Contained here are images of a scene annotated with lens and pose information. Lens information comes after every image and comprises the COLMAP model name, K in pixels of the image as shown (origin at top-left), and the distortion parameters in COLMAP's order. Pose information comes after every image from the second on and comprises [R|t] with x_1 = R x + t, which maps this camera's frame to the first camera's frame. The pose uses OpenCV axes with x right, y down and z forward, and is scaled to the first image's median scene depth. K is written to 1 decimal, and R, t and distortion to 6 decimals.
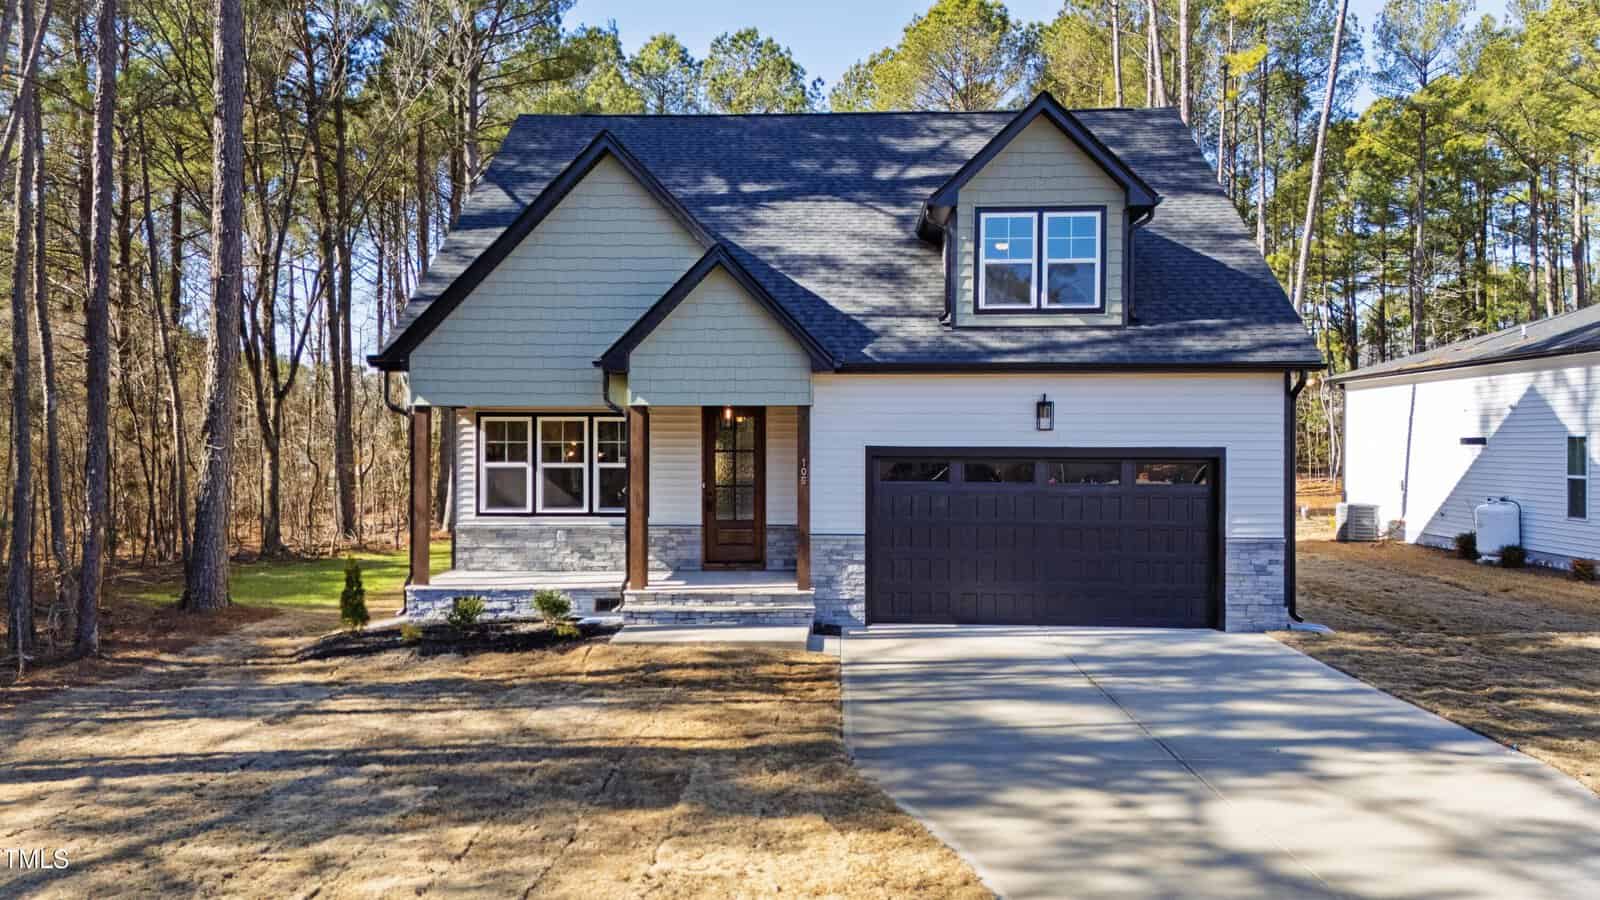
lens RADIAL K [[1249.7, 0, 800.0], [0, 1249.7, 450.0], [0, 0, 1]] dist [0.050255, -0.010780]
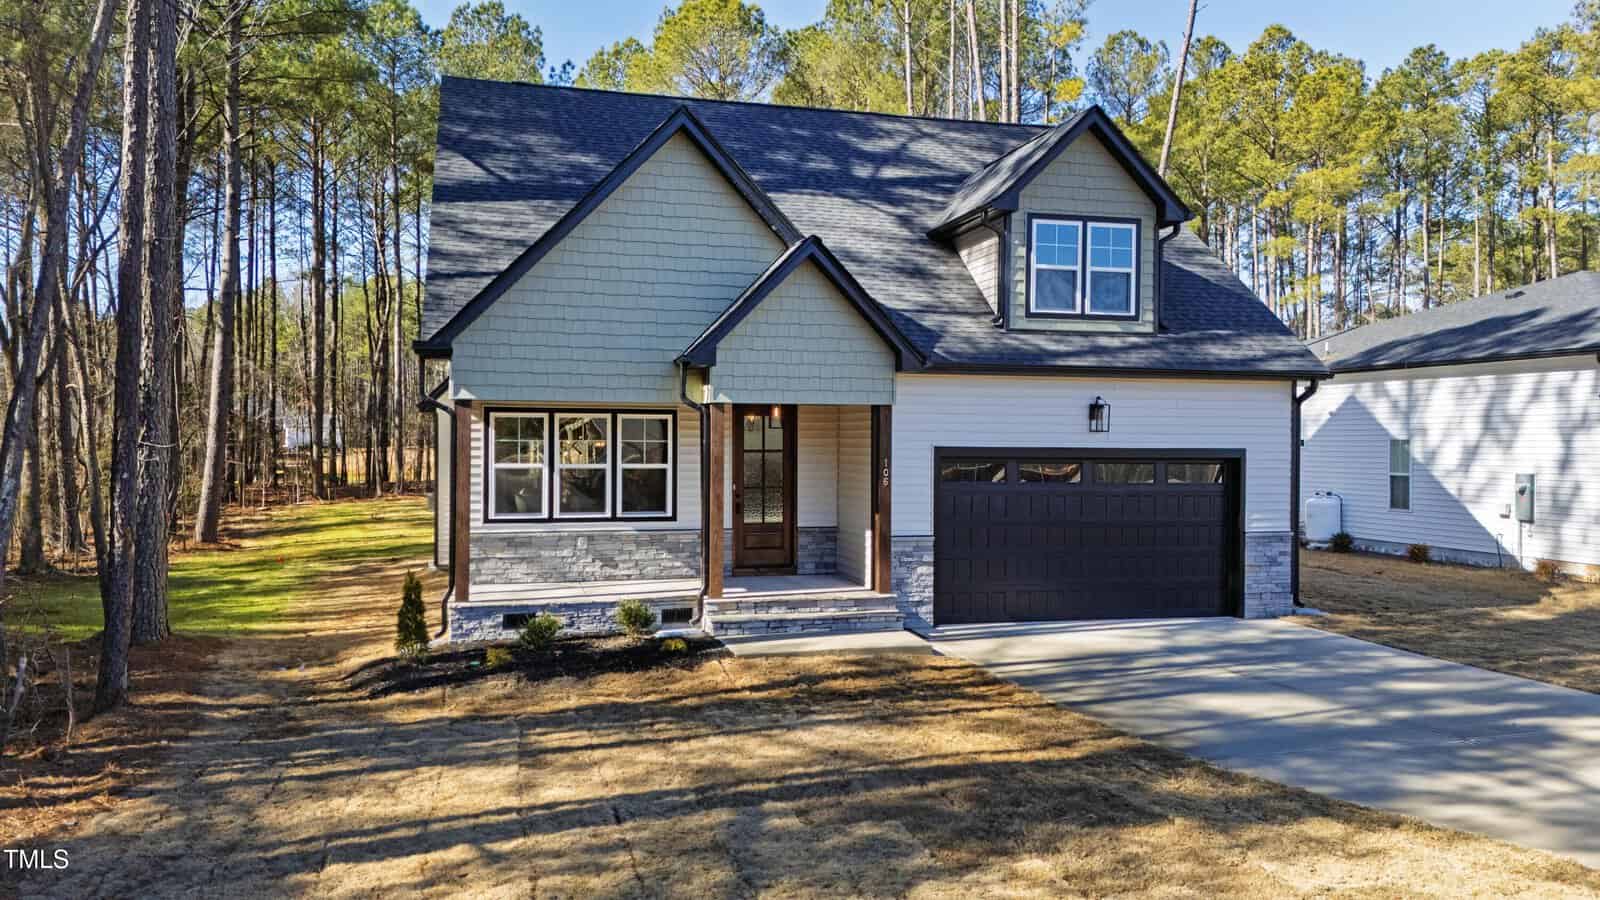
lens RADIAL K [[1249.7, 0, 800.0], [0, 1249.7, 450.0], [0, 0, 1]] dist [0.050255, -0.010780]
pose [[0.950671, 0.002002, 0.310196, -0.354420], [-0.002579, 0.999996, 0.001447, -0.001445], [-0.310192, -0.002176, 0.950672, 0.086384]]
